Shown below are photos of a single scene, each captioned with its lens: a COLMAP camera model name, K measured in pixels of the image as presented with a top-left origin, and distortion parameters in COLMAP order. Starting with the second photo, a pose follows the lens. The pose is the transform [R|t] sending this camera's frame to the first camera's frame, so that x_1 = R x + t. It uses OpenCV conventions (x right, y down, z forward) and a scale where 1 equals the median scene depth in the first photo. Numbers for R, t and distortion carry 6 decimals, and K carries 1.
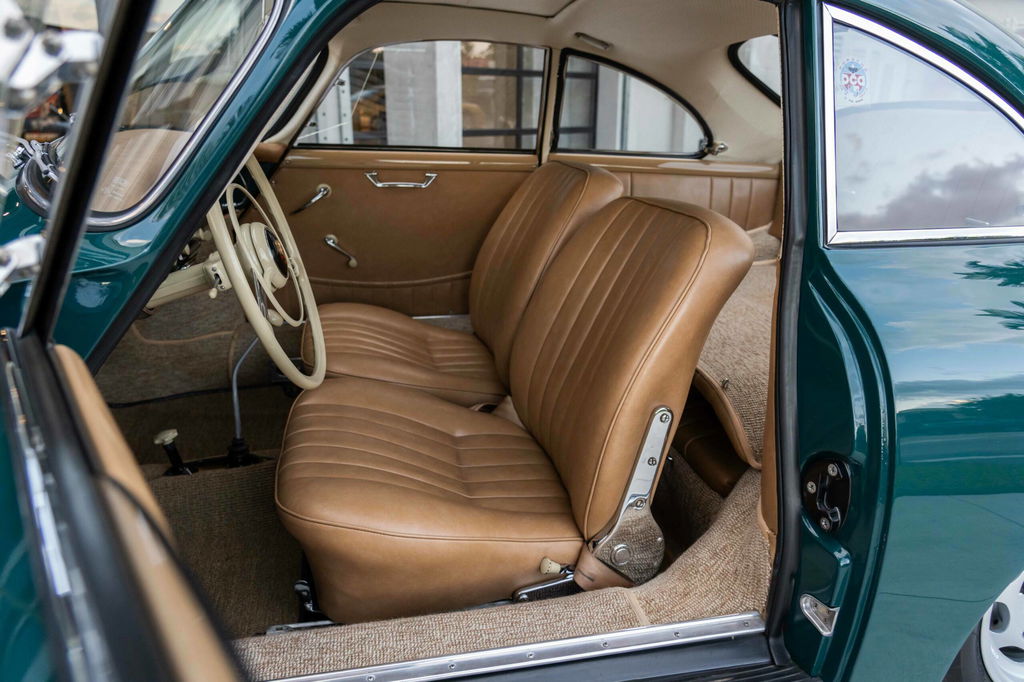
lens RADIAL K [[721.0, 0, 514.8], [0, 721.0, 341.2], [0, 0, 1]] dist [-0.001992, 0.003047]
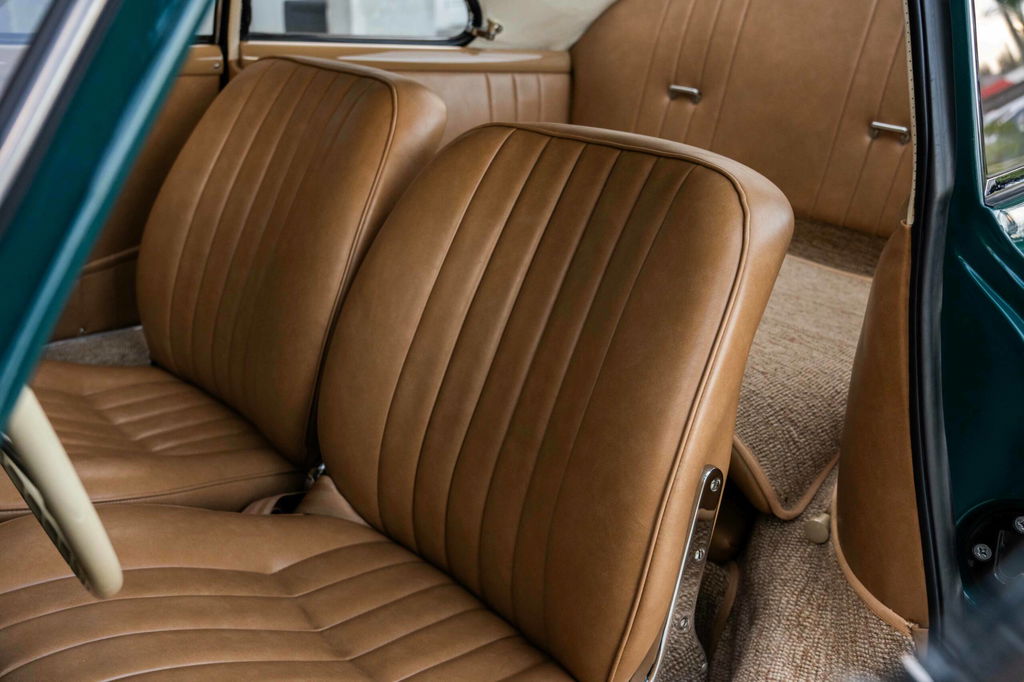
lens RADIAL K [[1014.2, 0, 514.5], [0, 1014.2, 334.2], [0, 0, 1]] dist [0.038456, 0.000000]
pose [[0.873934, -0.154654, 0.460783, -0.262835], [0.132034, 0.987917, 0.081158, -0.093197], [-0.467767, -0.010088, 0.883794, 0.230569]]
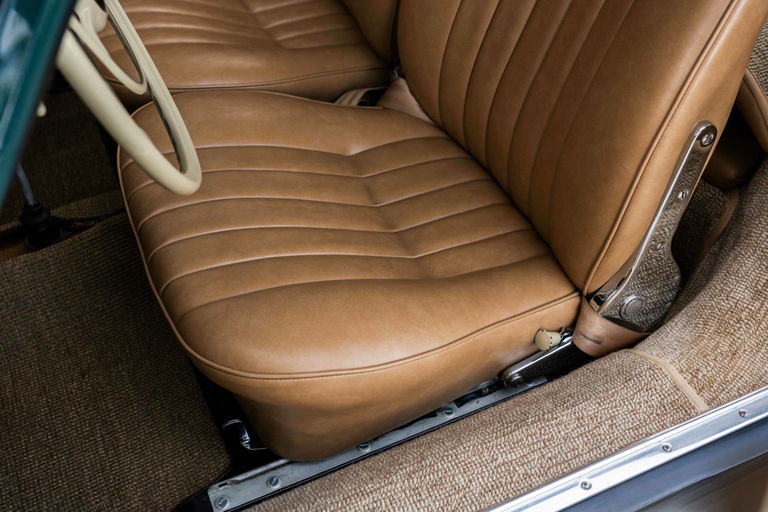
lens RADIAL K [[840.4, 0, 388.7], [0, 840.4, 257.1], [0, 0, 1]] dist [0.047647, 0.000000]
pose [[0.975626, -0.183780, 0.119909, -0.170926], [0.113932, 0.891243, 0.438983, -0.148897], [-0.187545, -0.414622, 0.890458, 0.210539]]
